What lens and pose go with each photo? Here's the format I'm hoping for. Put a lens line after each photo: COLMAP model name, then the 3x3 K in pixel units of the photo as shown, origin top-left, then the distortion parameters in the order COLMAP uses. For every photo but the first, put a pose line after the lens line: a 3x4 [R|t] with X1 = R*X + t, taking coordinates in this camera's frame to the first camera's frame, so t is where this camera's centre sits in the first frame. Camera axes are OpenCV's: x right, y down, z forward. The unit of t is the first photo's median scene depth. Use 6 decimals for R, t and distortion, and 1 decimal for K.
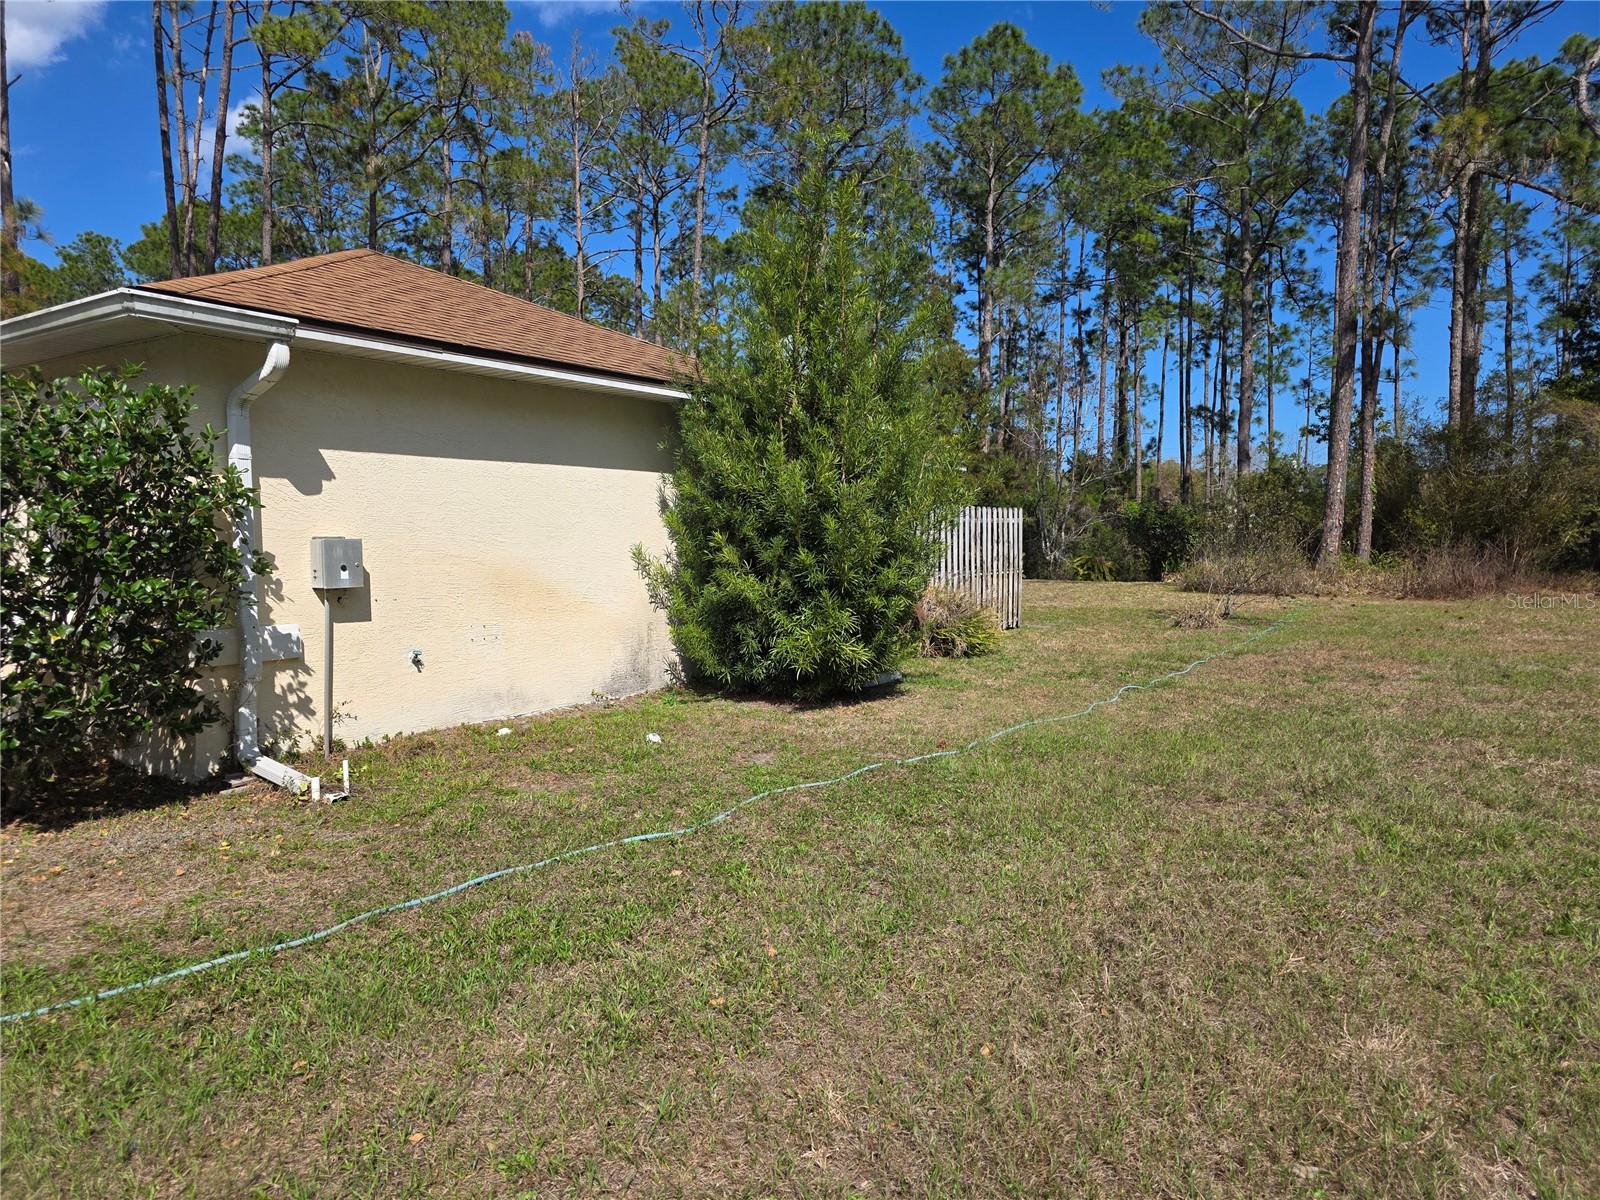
lens RADIAL K [[1044.3, 0, 799.0], [0, 1044.3, 598.2], [0, 0, 1]] dist [0.009934, -0.003031]
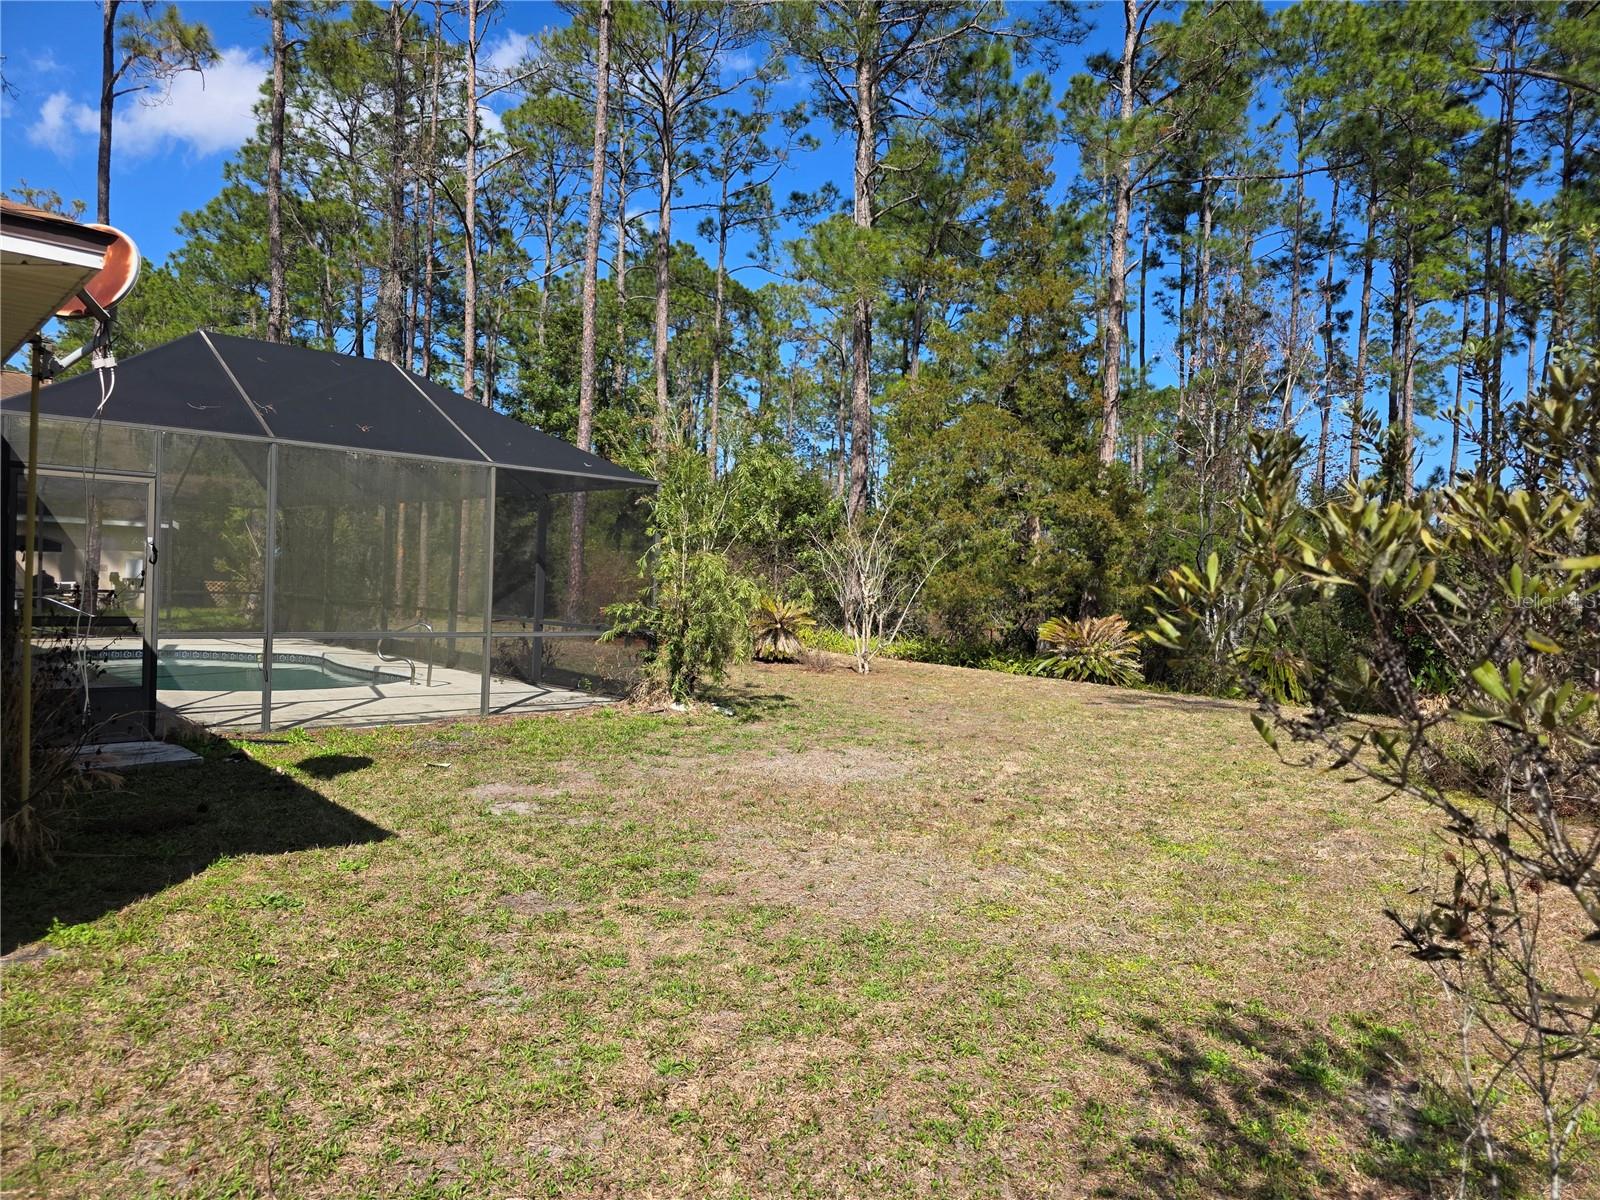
lens RADIAL K [[1044.3, 0, 802.6], [0, 1044.3, 601.9], [0, 0, 1]] dist [0.009934, -0.003031]
pose [[0.972191, 0.046004, -0.229627, 0.096507], [-0.054446, 0.998049, -0.030562, -0.019377], [0.227773, 0.042214, 0.972799, 0.241490]]
